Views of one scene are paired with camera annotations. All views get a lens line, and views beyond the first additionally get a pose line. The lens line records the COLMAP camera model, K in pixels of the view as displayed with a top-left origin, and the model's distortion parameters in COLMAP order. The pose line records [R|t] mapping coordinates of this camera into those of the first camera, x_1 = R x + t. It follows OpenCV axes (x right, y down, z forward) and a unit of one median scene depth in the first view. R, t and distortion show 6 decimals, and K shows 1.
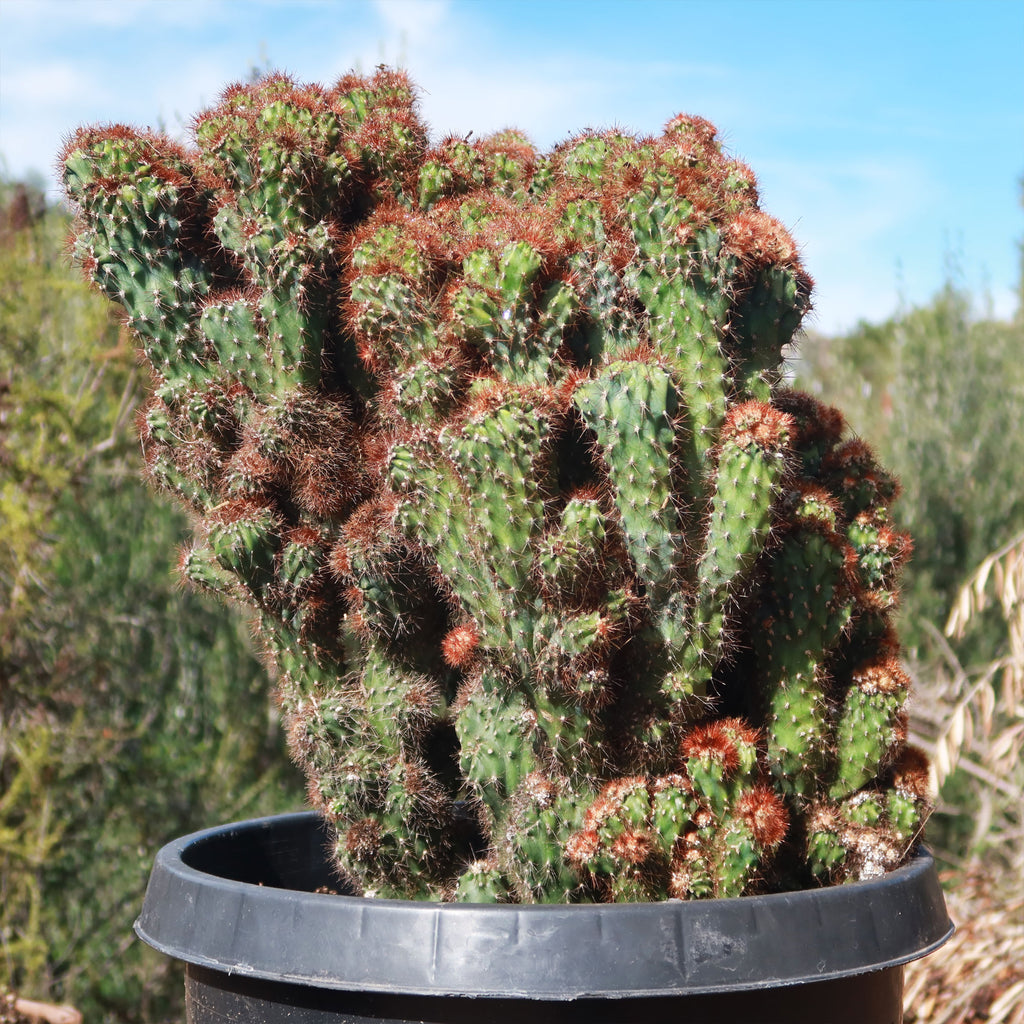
lens RADIAL K [[1880.6, 0, 517.1], [0, 1880.6, 509.4], [0, 0, 1]] dist [0.016781, 0.000000]
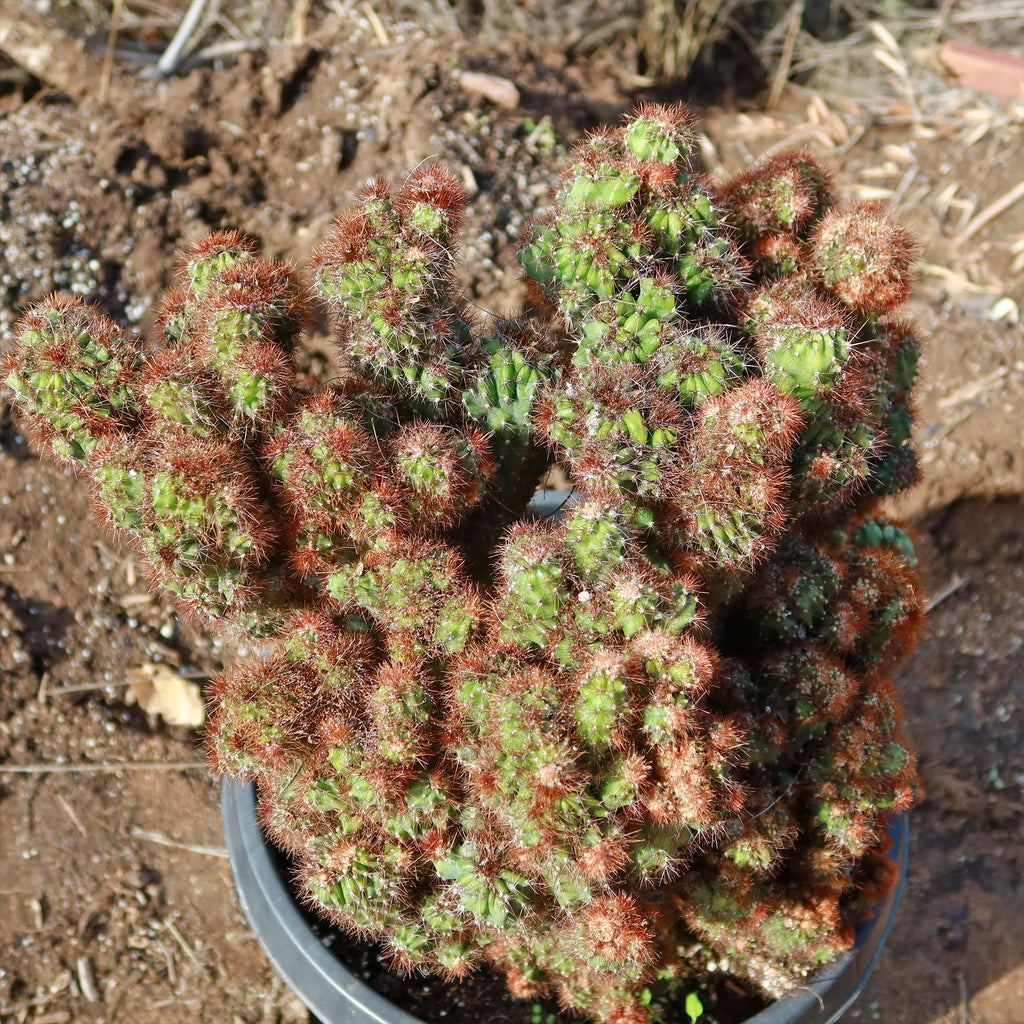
lens RADIAL K [[1619.0, 0, 516.5], [0, 1619.0, 509.7], [0, 0, 1]] dist [-0.018106, 0.000000]
pose [[0.905893, 0.346362, -0.243704, 0.202660], [-0.013751, 0.599194, 0.800486, -0.807975], [0.423283, -0.721804, 0.547568, 0.658628]]
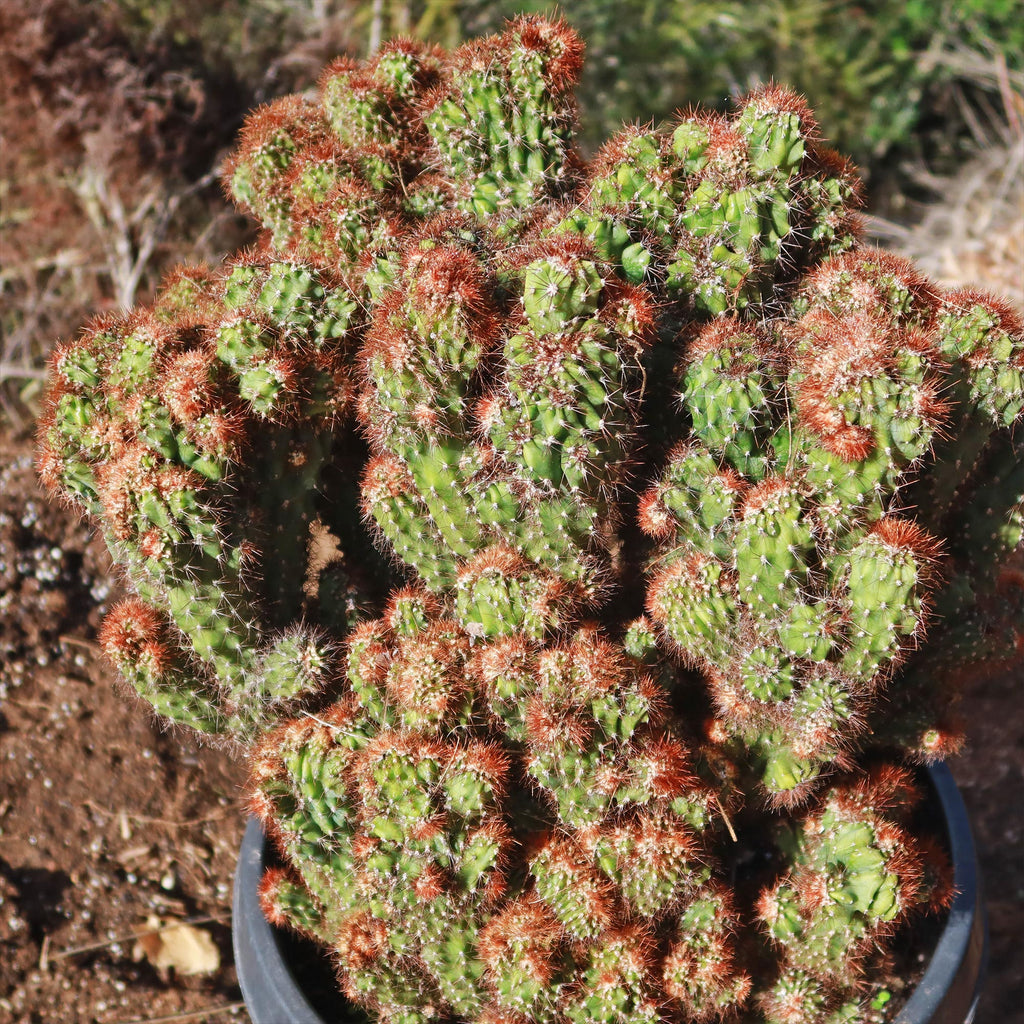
lens RADIAL K [[1446.5, 0, 515.0], [0, 1446.5, 511.5], [0, 0, 1]] dist [-0.002054, 0.000000]
pose [[0.962825, 0.133443, -0.234863, 0.127569], [0.037812, 0.794318, 0.606324, -0.524676], [0.267465, -0.592665, 0.759744, 0.540975]]
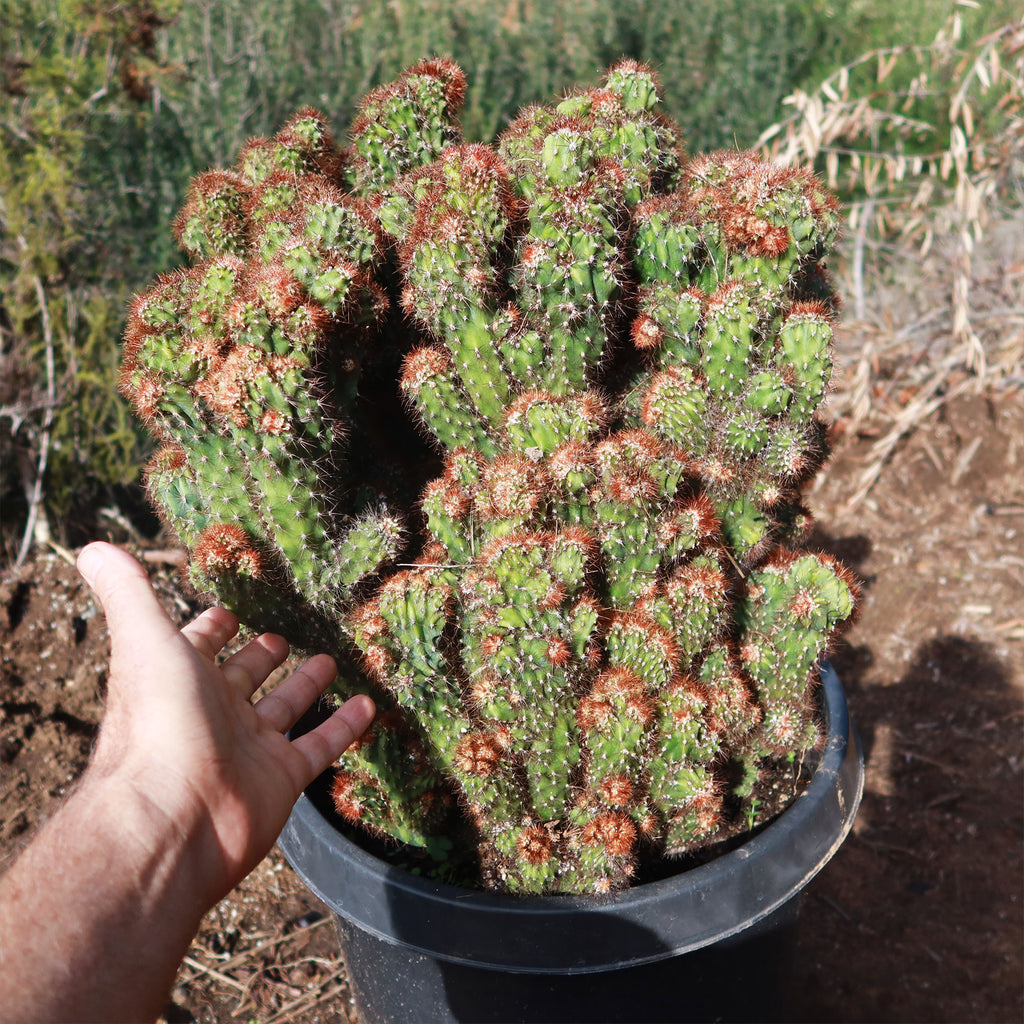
lens RADIAL K [[1054.1, 0, 509.7], [0, 1054.1, 511.8], [0, 0, 1]] dist [-0.017662, 0.000000]
pose [[0.987856, -0.111303, 0.108407, -0.128859], [0.052114, 0.894668, 0.443682, -0.317040], [-0.146371, -0.432644, 0.889604, 0.445359]]
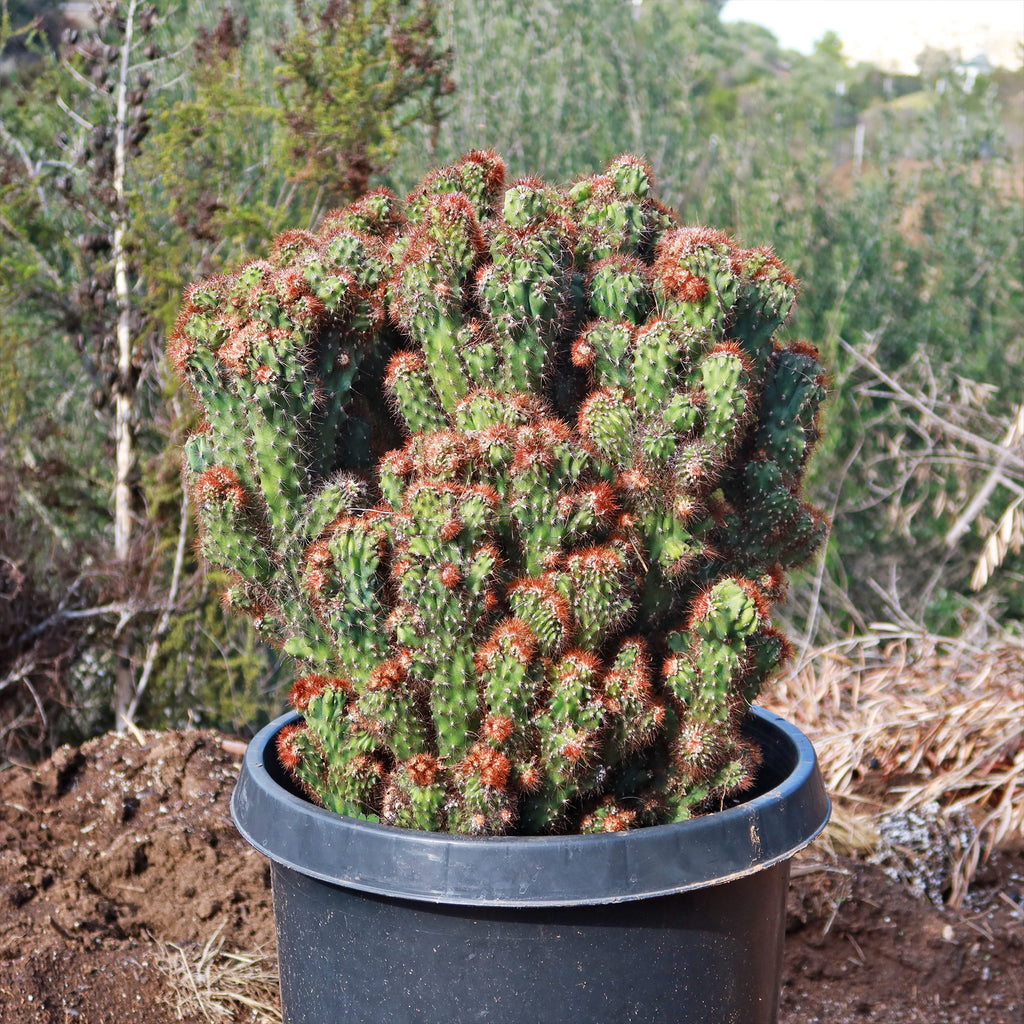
lens RADIAL K [[1696.0, 0, 514.4], [0, 1696.0, 519.4], [0, 0, 1]] dist [0.005737, 0.000000]
pose [[0.993879, 0.023048, -0.108042, 0.123347], [-0.002877, 0.983063, 0.183246, -0.233109], [0.110436, -0.181813, 0.977112, -0.192514]]
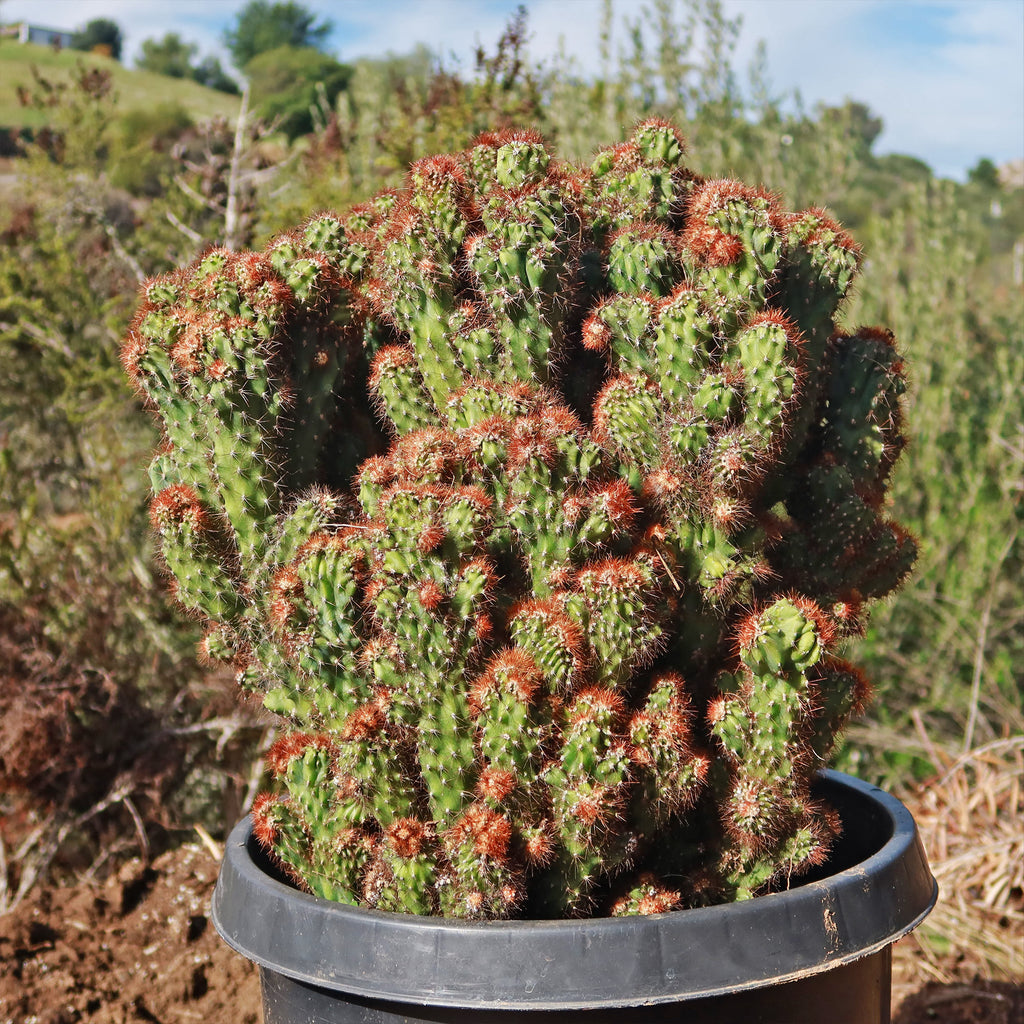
lens RADIAL K [[1696.0, 0, 478.9], [0, 1696.0, 480.5], [0, 0, 1]] dist [0.005737, 0.000000]
pose [[0.974419, -0.022284, -0.223633, 0.197122], [0.040527, 0.996182, 0.077321, -0.118409], [0.221056, -0.084406, 0.971602, 0.016193]]
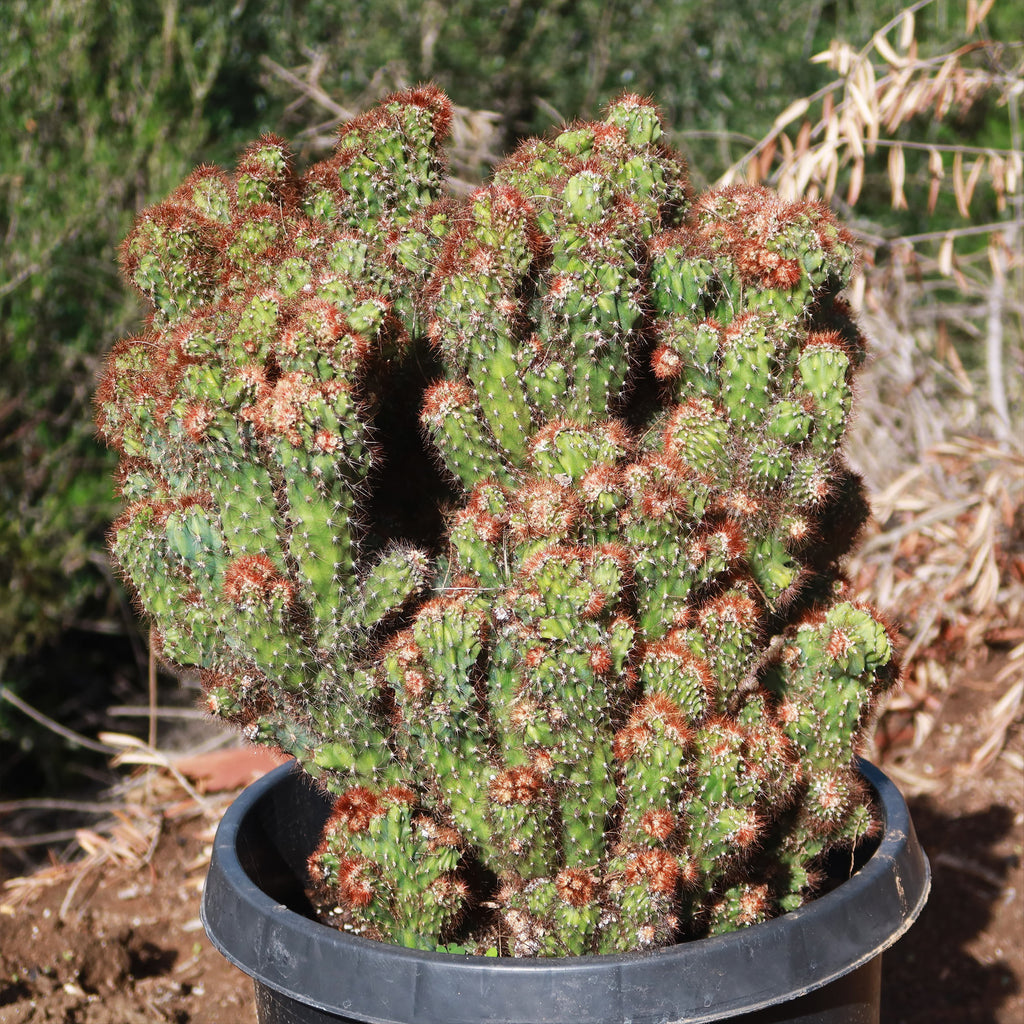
lens RADIAL K [[2708.8, 0, 500.9], [0, 2708.8, 509.0], [0, 0, 1]] dist [0.032481, 0.000000]
pose [[0.965180, -0.105211, 0.239496, -0.470306], [0.034951, 0.959210, 0.280527, -0.509105], [-0.259241, -0.262388, 0.929487, -0.490076]]
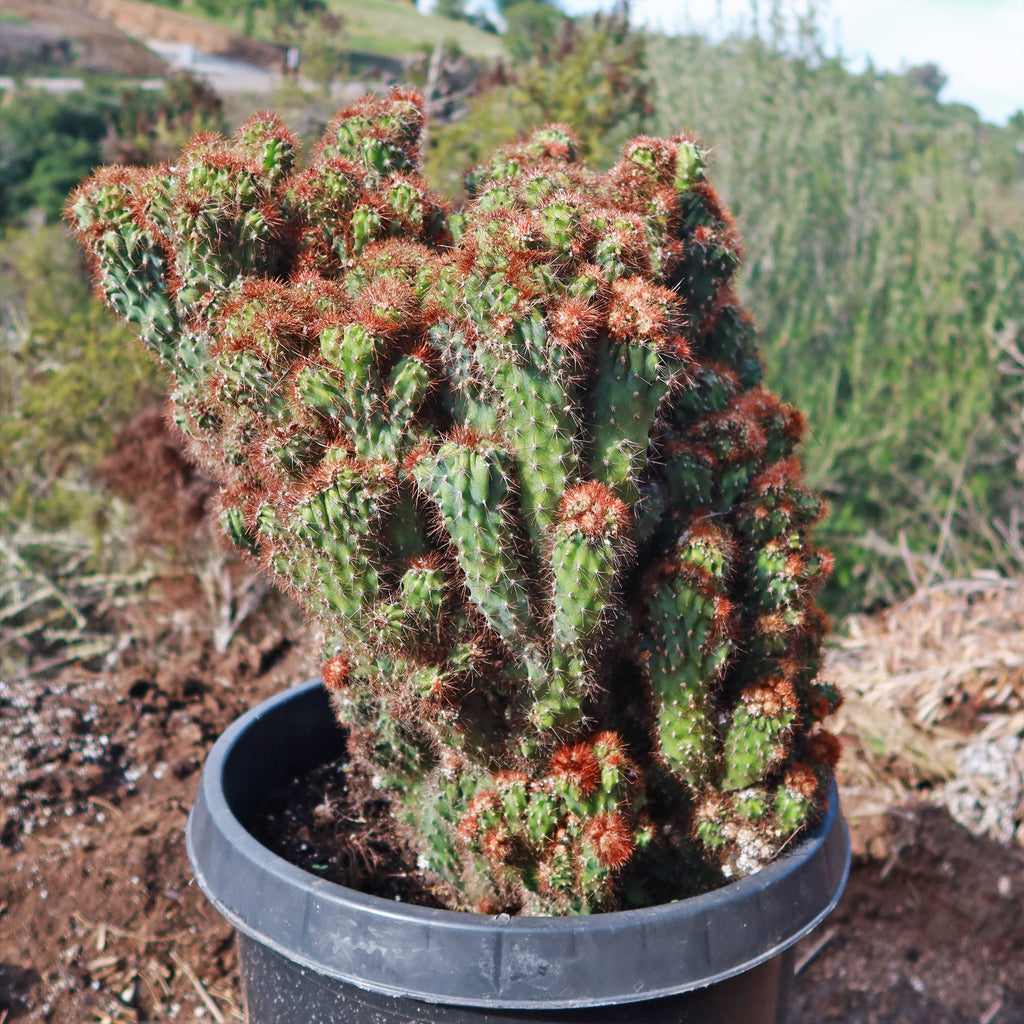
lens RADIAL K [[1134.4, 0, 552.6], [0, 1134.4, 474.6], [0, 0, 1]] dist [-0.022698, 0.000000]
pose [[0.953067, 0.083326, -0.291067, 0.273719], [-0.018645, 0.975709, 0.218275, -0.188398], [0.302184, -0.202604, 0.931470, 0.419198]]
